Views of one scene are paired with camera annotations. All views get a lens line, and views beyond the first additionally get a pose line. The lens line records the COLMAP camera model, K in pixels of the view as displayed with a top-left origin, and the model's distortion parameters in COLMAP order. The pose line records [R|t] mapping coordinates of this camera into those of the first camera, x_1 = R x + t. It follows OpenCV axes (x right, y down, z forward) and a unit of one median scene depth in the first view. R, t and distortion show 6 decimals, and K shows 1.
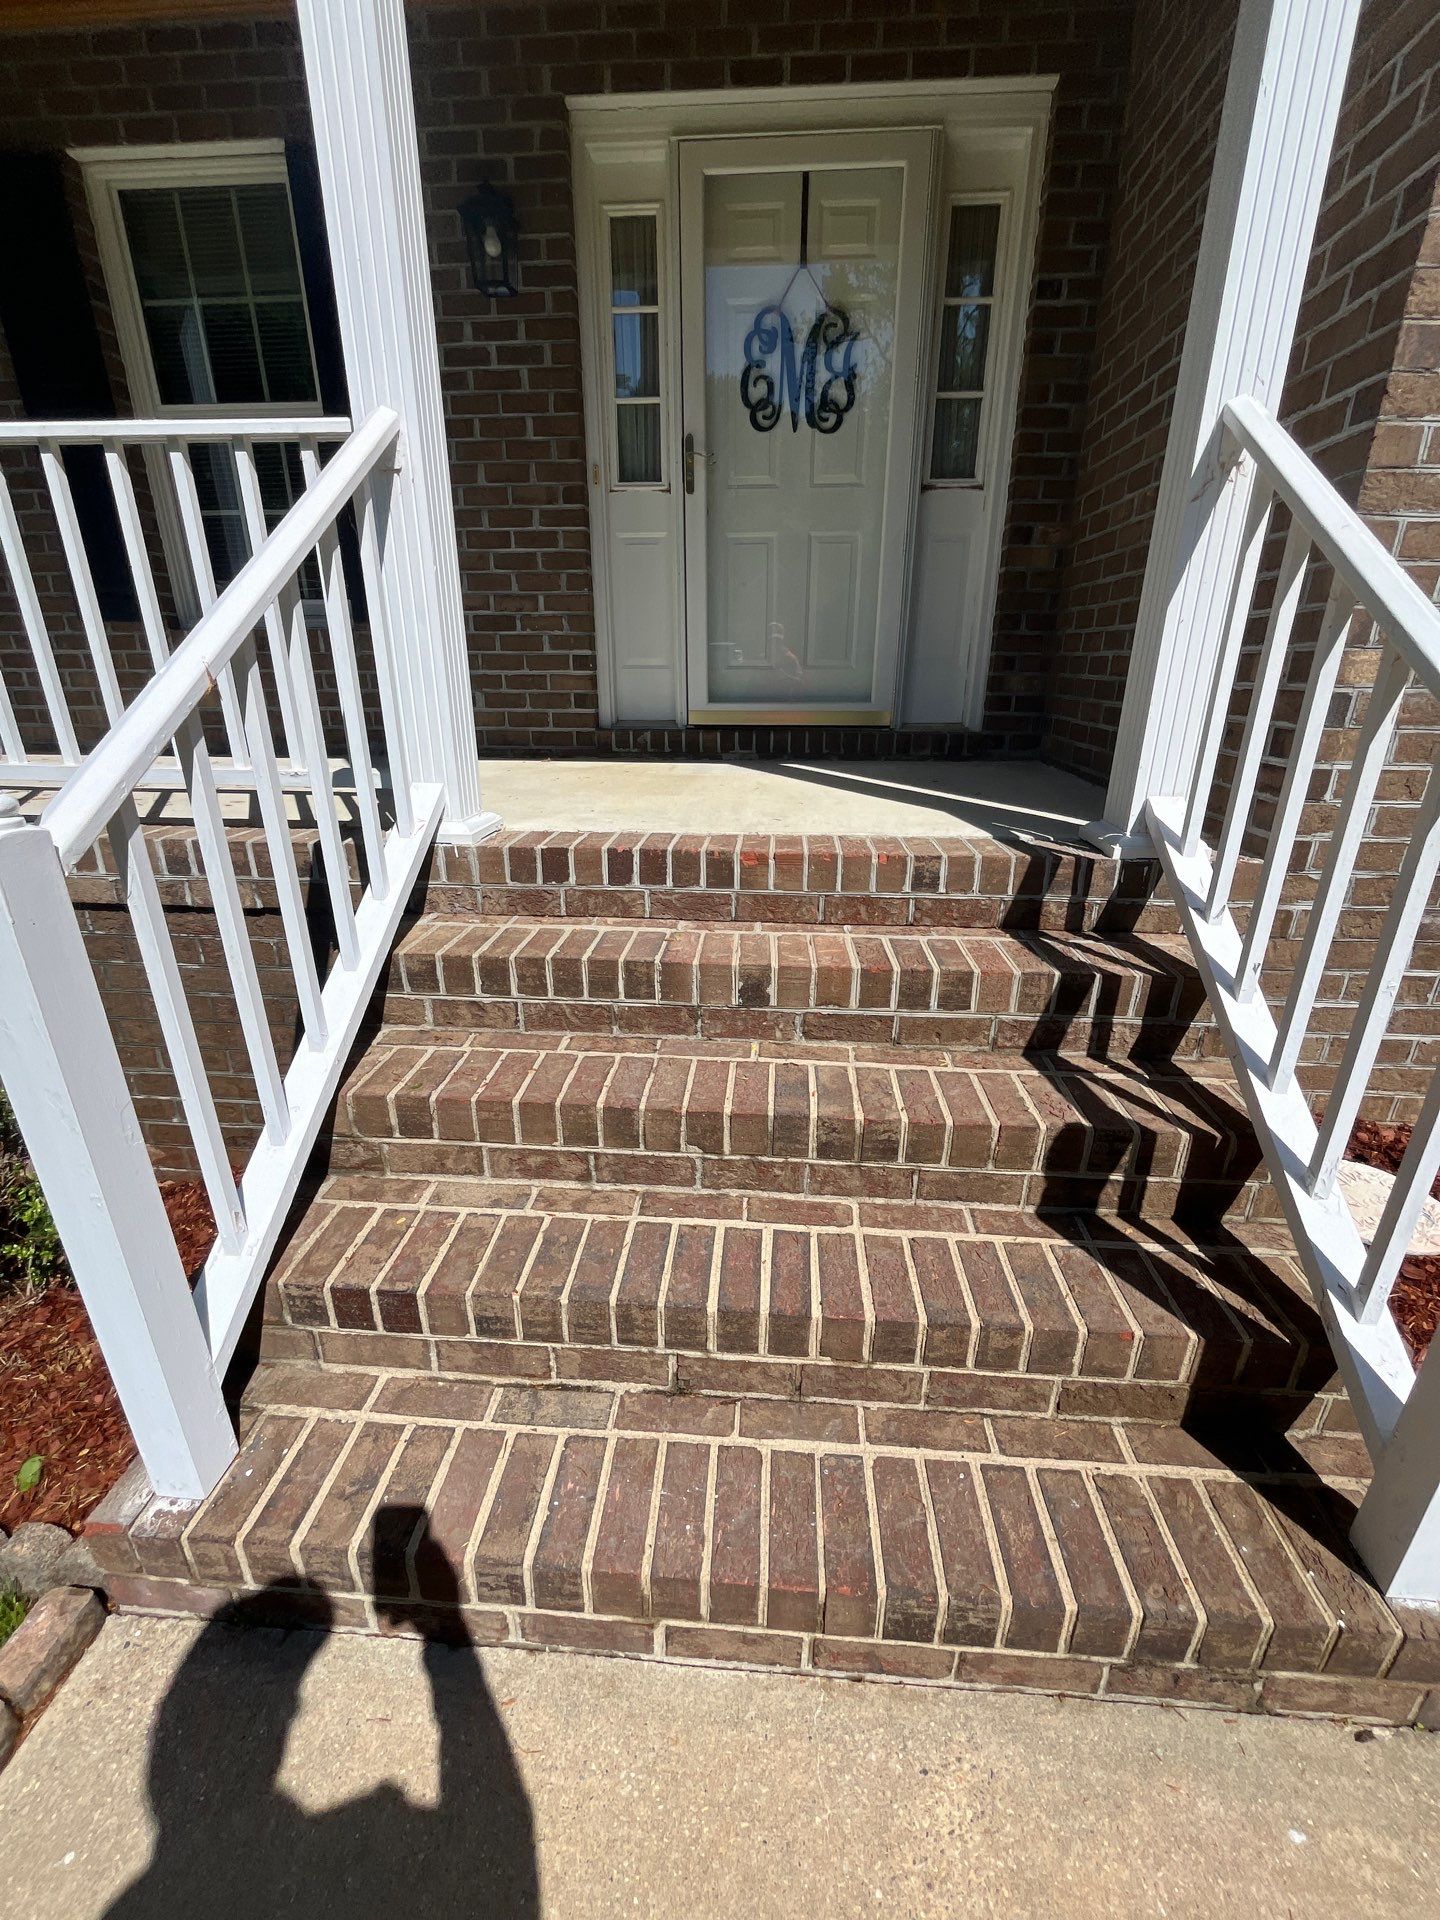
lens RADIAL K [[774.1, 0, 725.5], [0, 774.1, 956.7], [0, 0, 1]] dist [-0.003436, -0.000084]
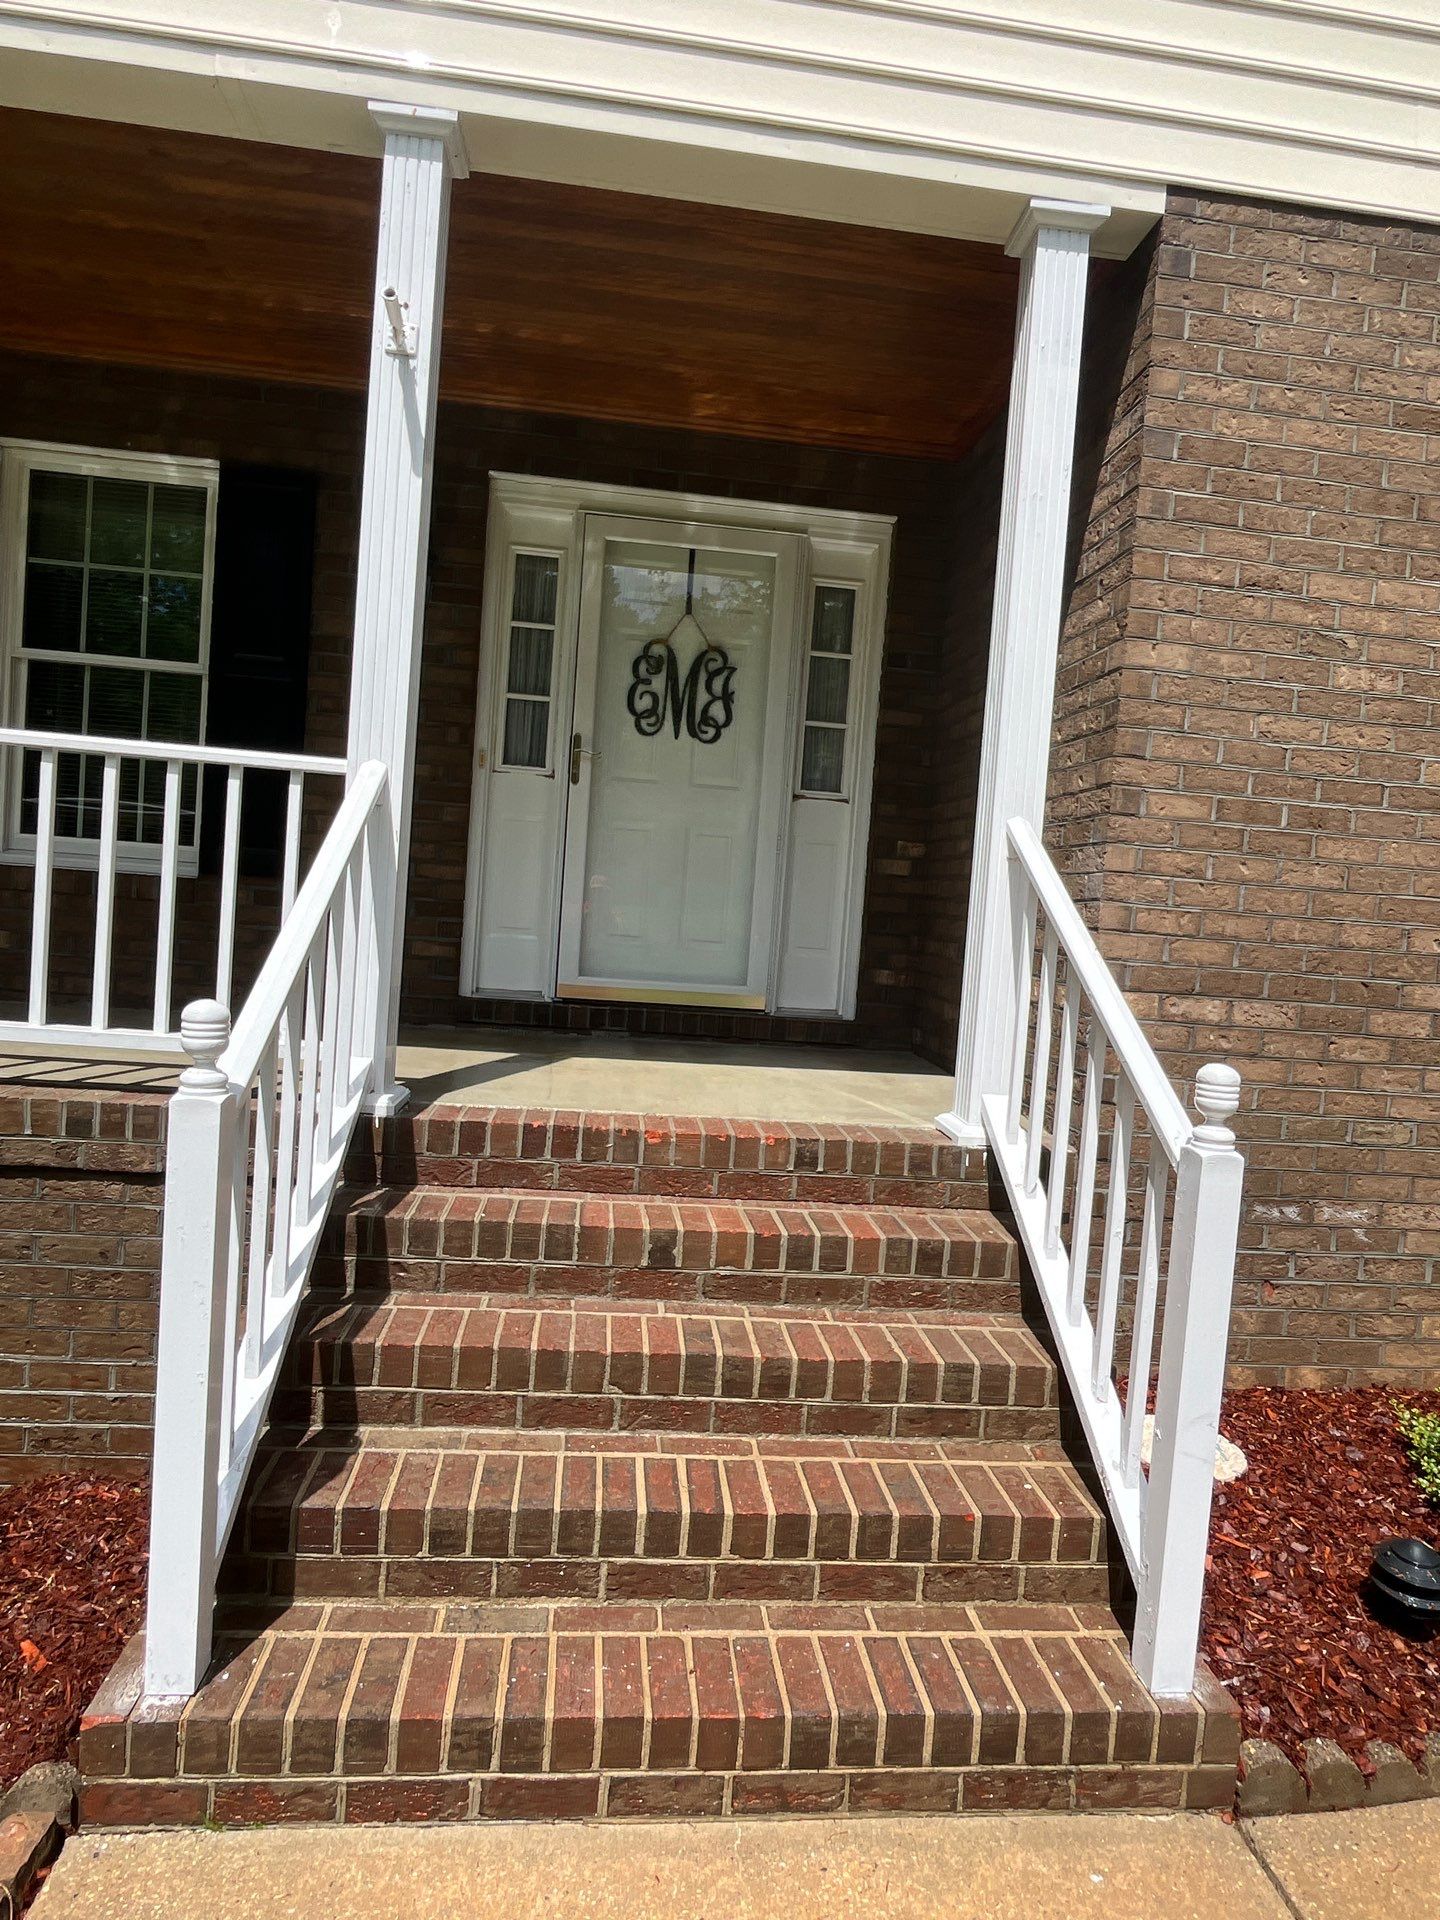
lens RADIAL K [[1061.9, 0, 718.3], [0, 1061.9, 958.8], [0, 0, 1]] dist [-0.002056, -0.001289]
pose [[0.983764, 0.058972, 0.169502, -0.173963], [-0.005311, 0.953623, -0.300956, 0.102614], [-0.179389, 0.295170, 0.938453, -0.611462]]
